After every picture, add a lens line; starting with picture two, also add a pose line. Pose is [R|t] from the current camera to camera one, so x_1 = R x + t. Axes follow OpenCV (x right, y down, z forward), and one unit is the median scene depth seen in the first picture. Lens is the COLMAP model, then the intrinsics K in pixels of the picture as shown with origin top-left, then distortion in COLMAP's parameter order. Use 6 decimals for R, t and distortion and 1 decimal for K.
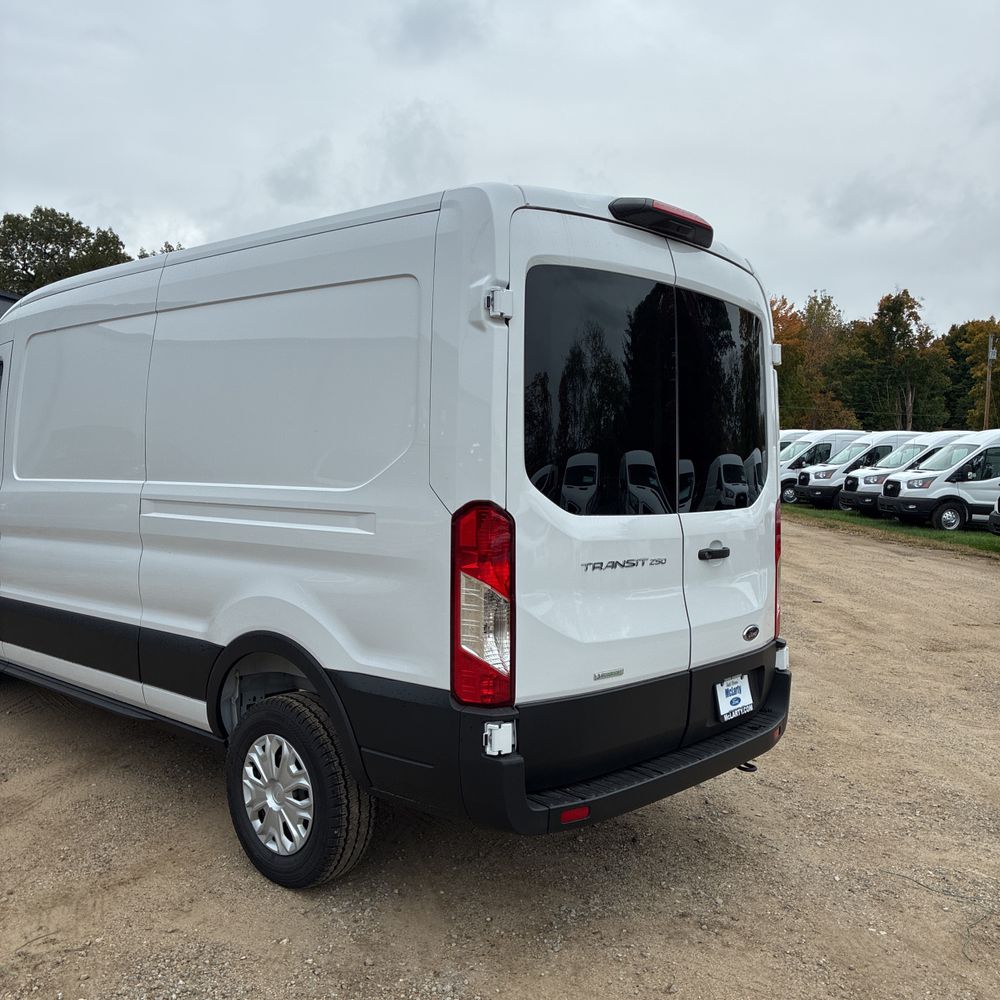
lens RADIAL K [[1005.1, 0, 503.2], [0, 1005.1, 502.8], [0, 0, 1]] dist [0.024656, -0.005341]
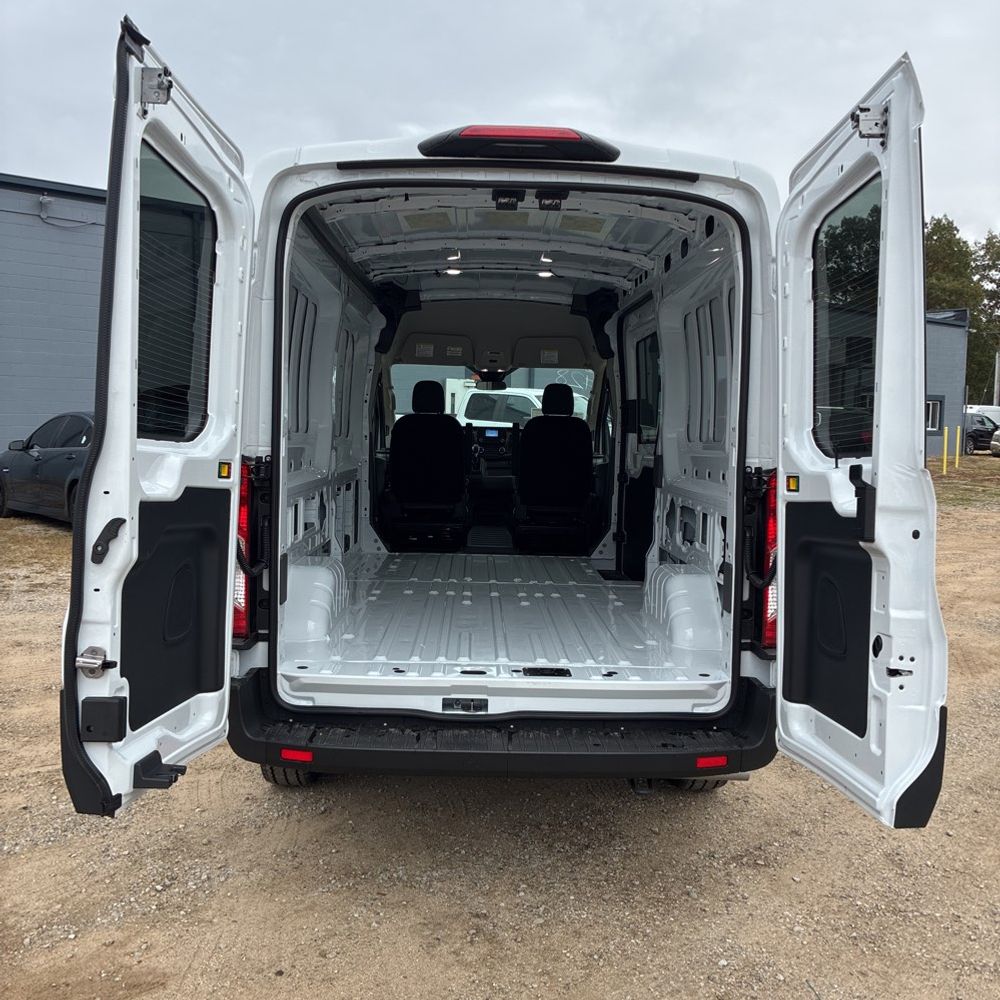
lens RADIAL K [[1005.1, 0, 503.2], [0, 1005.1, 502.8], [0, 0, 1]] dist [0.024656, -0.005341]
pose [[0.687909, 0.047876, -0.724216, 0.789409], [-0.043057, 0.998757, 0.025128, 0.014936], [0.724518, 0.013897, 0.689115, 0.369084]]
